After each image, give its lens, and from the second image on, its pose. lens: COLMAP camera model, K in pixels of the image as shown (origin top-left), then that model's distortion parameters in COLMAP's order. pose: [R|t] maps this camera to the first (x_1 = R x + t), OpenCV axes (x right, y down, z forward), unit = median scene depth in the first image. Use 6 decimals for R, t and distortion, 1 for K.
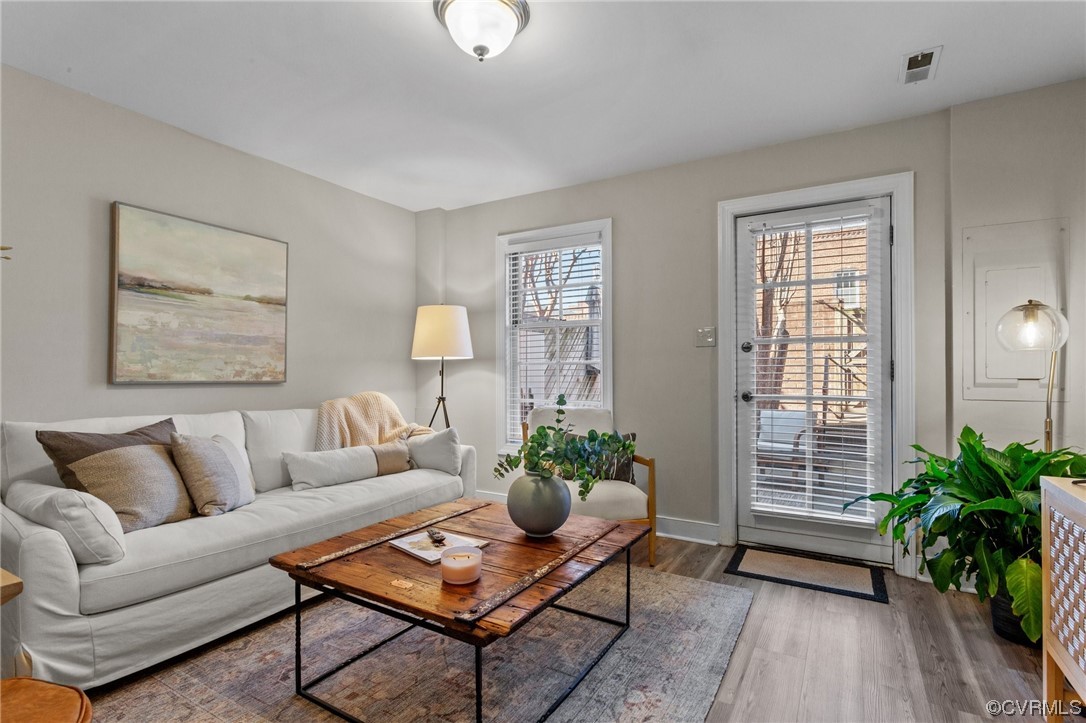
lens RADIAL K [[519.4, 0, 550.2], [0, 519.4, 366.2], [0, 0, 1]] dist [0.001263, 0.000384]
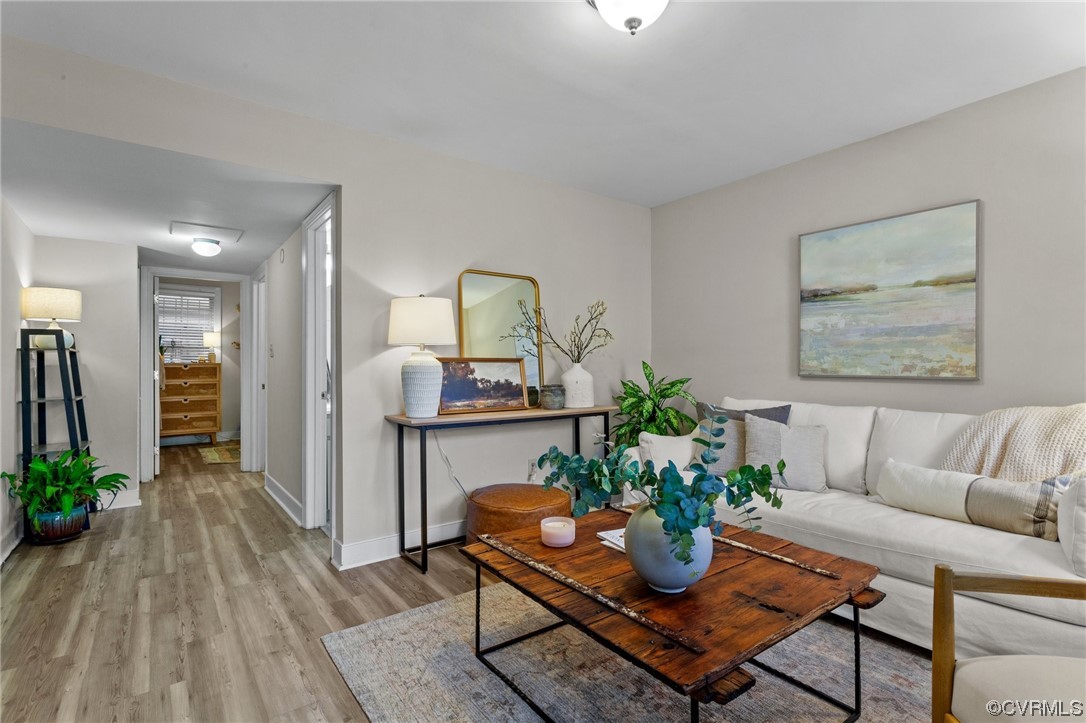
lens RADIAL K [[519.4, 0, 546.7], [0, 519.4, 367.3], [0, 0, 1]] dist [0.001263, 0.000384]
pose [[-0.383005, 0.005829, -0.923728, 0.529272], [0.021014, 0.999776, -0.002404, 0.001101], [0.923507, -0.020332, -0.383042, 0.805443]]
